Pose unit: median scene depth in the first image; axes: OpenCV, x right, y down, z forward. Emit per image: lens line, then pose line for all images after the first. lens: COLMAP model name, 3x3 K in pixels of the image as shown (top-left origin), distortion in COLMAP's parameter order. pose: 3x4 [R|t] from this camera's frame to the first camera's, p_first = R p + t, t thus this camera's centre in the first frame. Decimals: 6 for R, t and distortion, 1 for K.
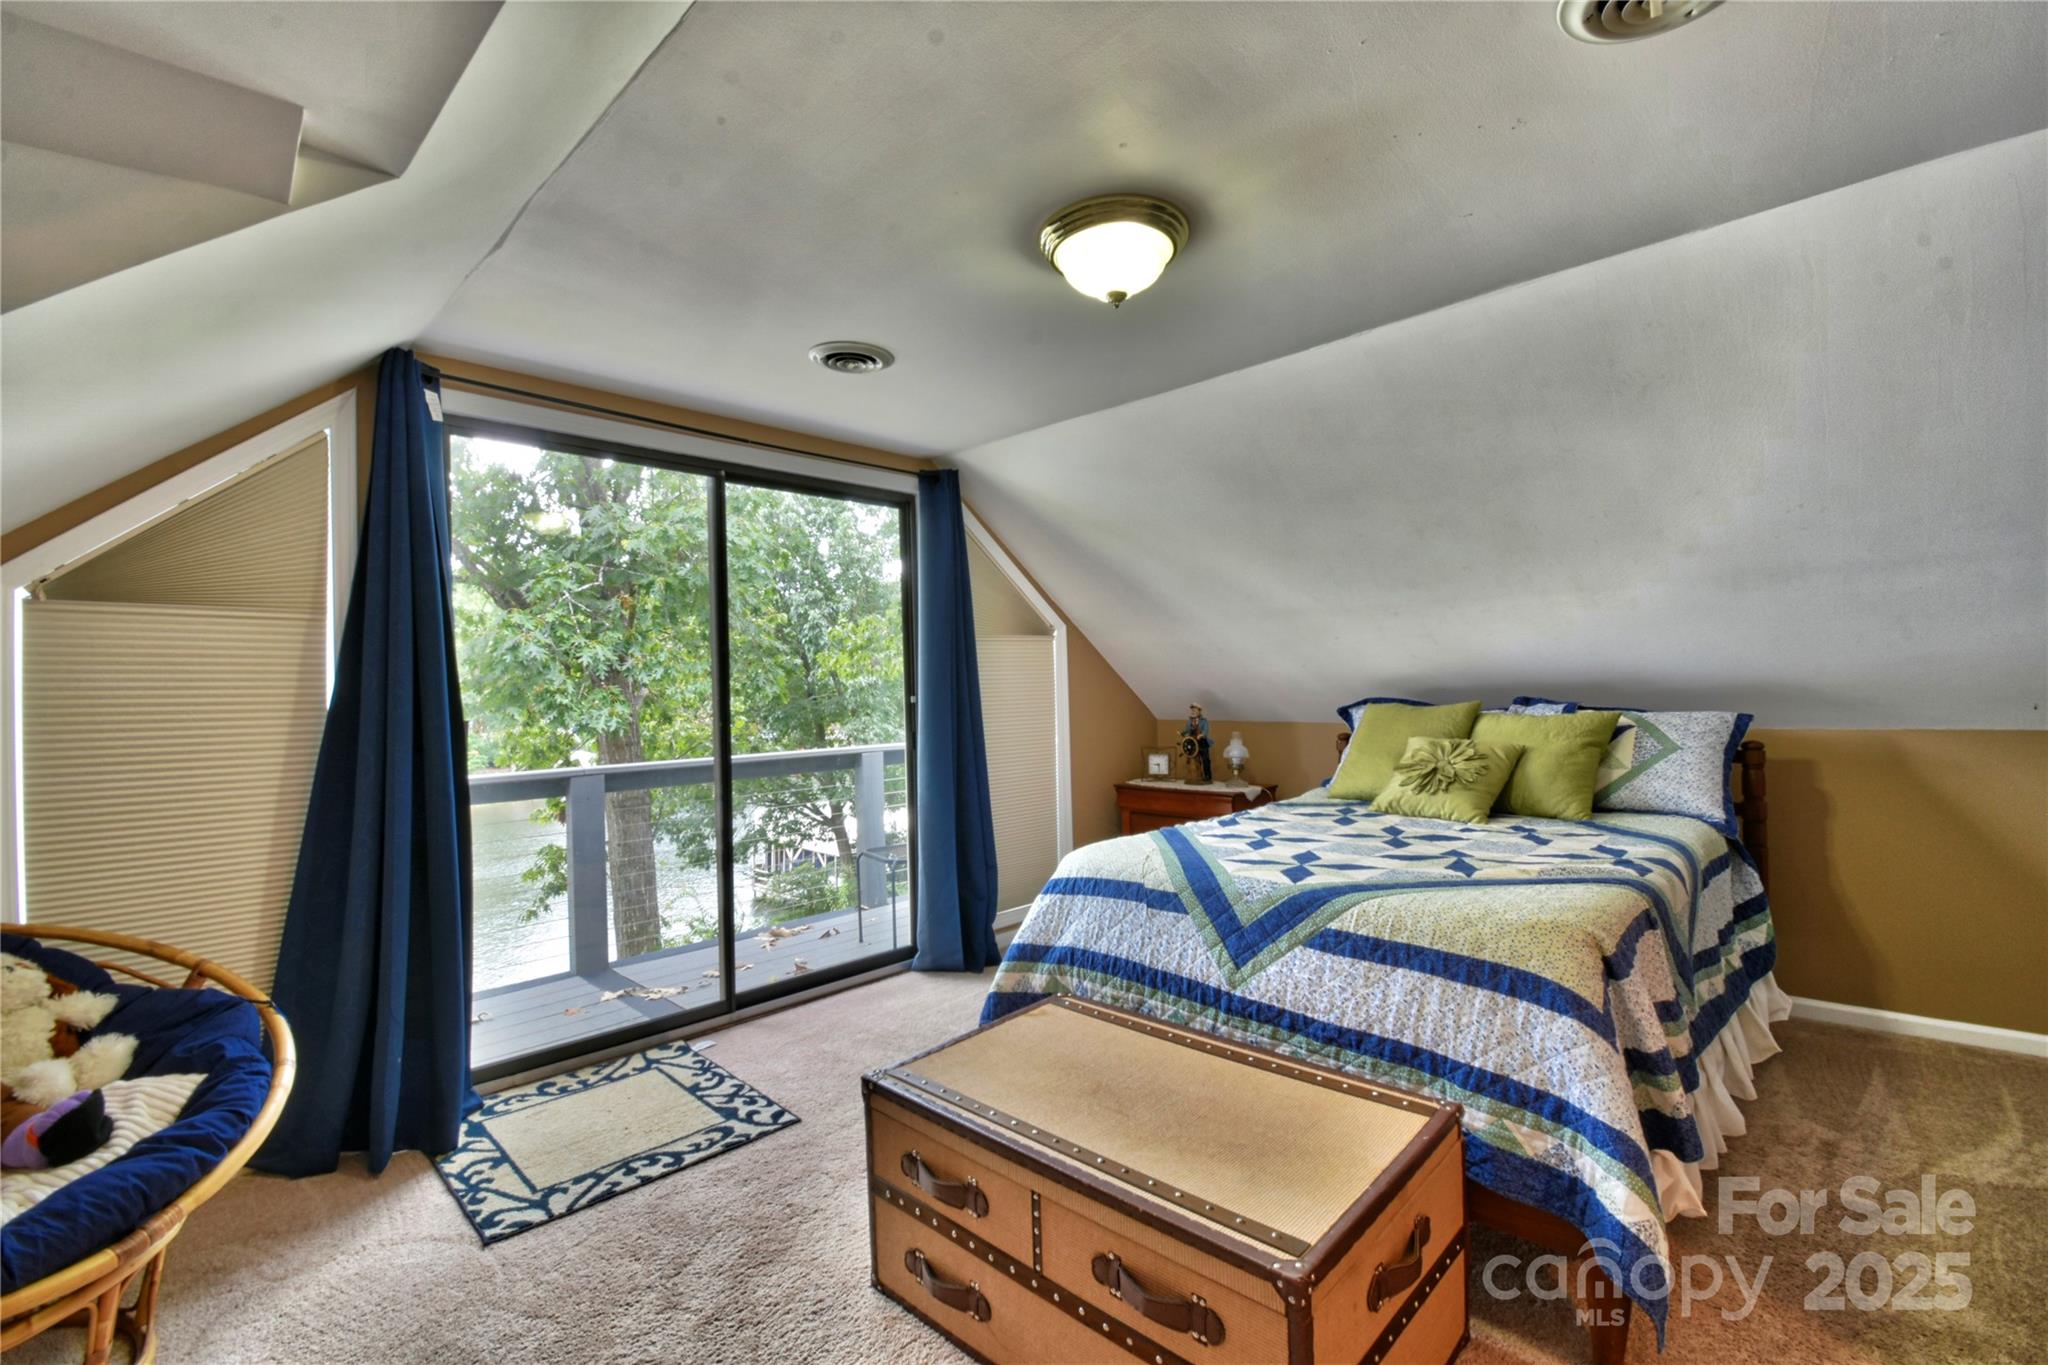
lens RADIAL K [[908.7, 0, 1028.9], [0, 908.7, 678.7], [0, 0, 1]] dist [-0.000288, -0.000052]
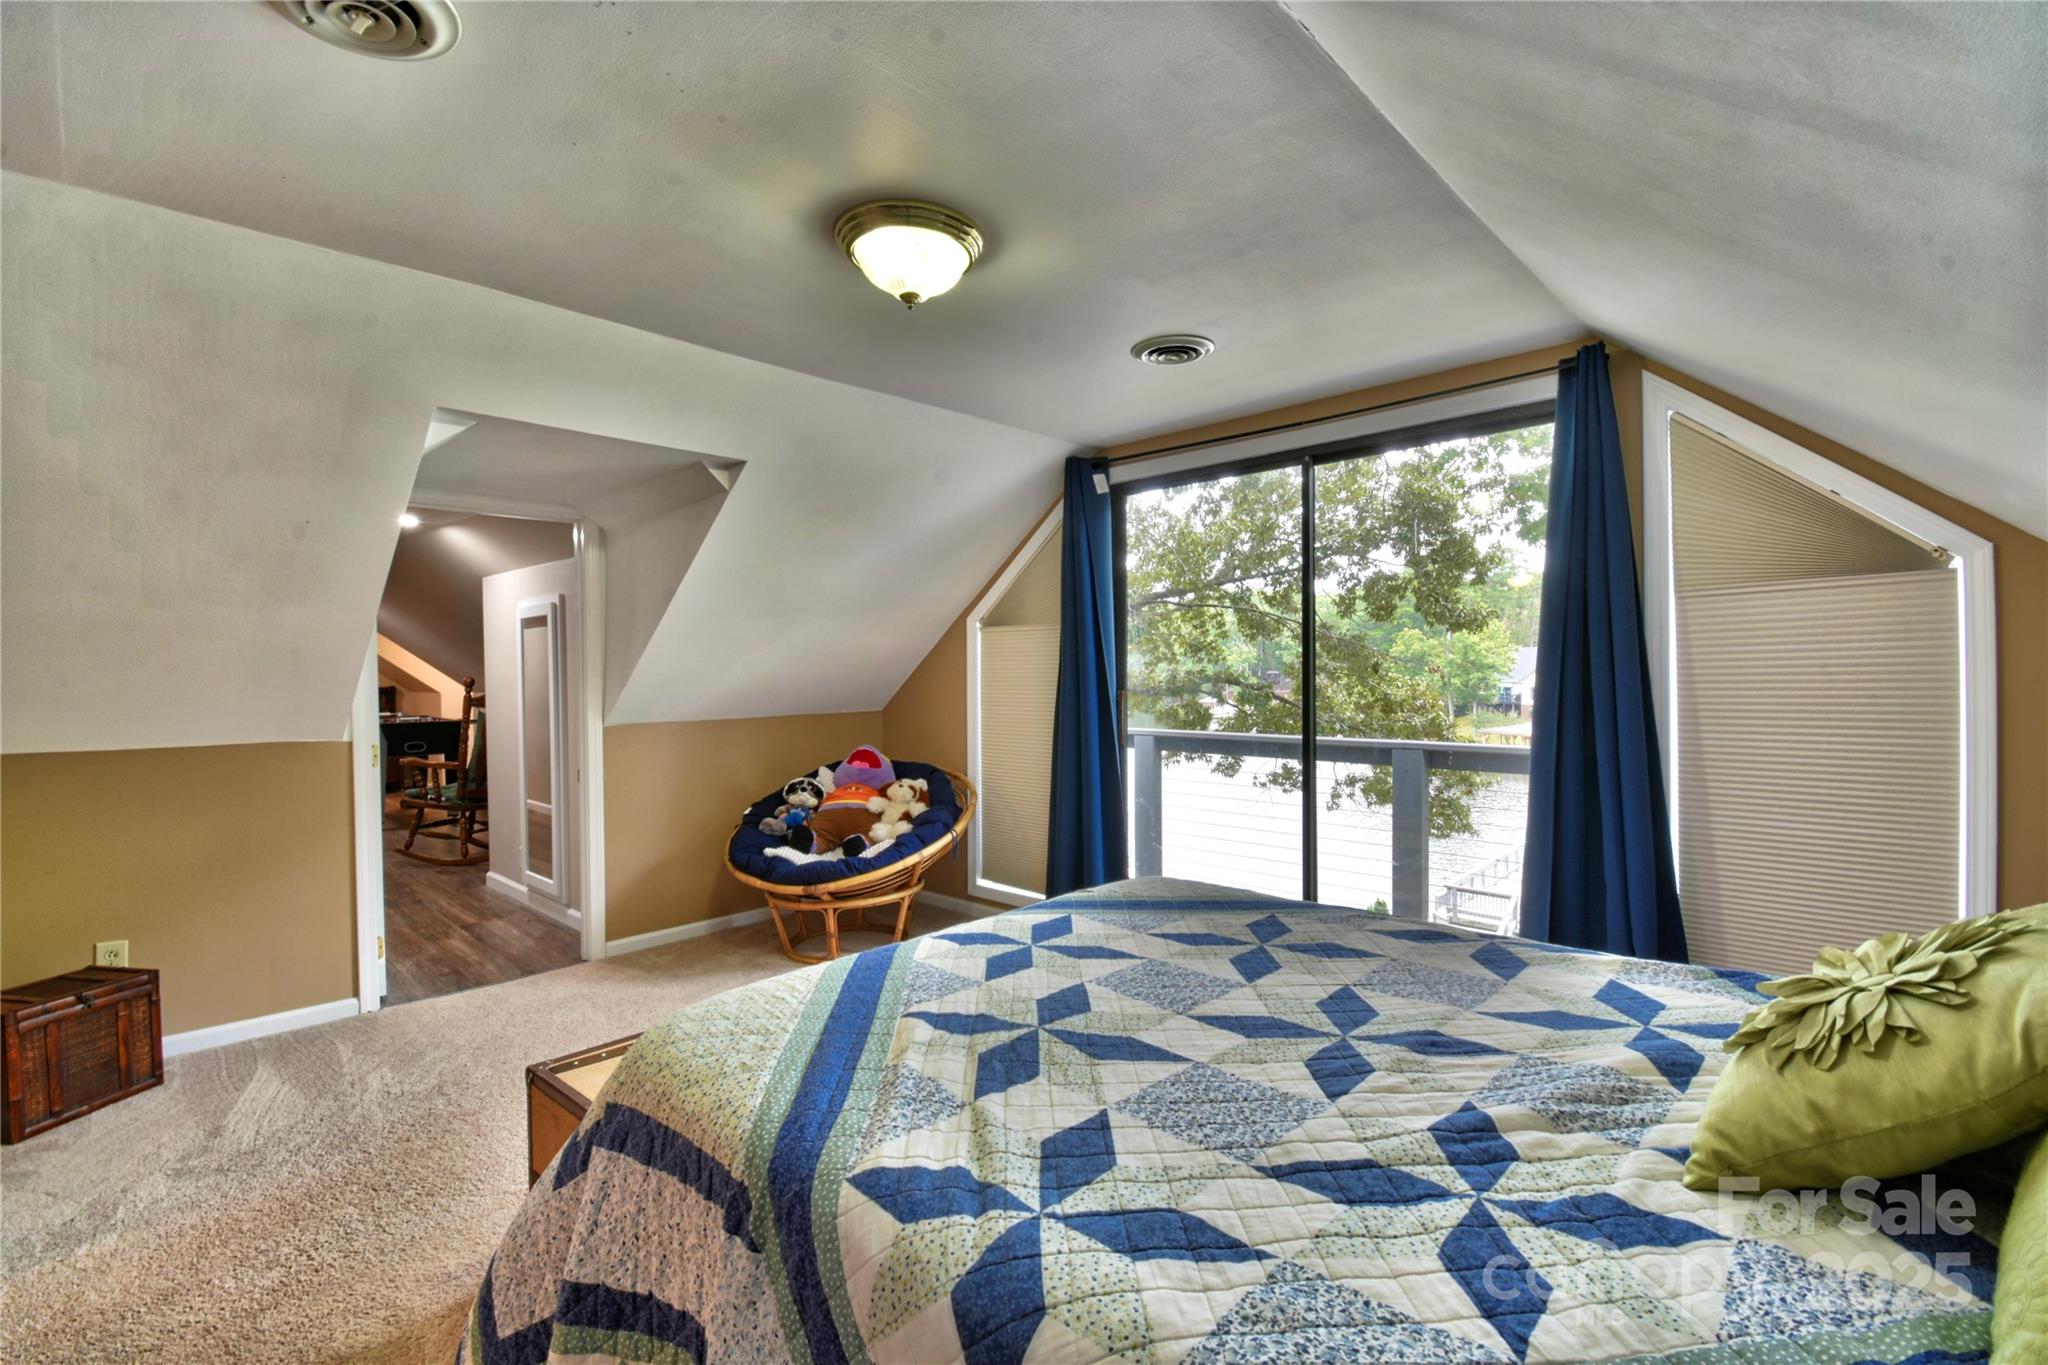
lens RADIAL K [[908.7, 0, 1028.9], [0, 908.7, 678.7], [0, 0, 1]] dist [-0.000288, -0.000052]
pose [[-0.011220, 0.025047, -0.999623, 0.752126], [0.012112, 0.999616, 0.024911, -0.009476], [0.999864, -0.011828, -0.011519, 0.758584]]
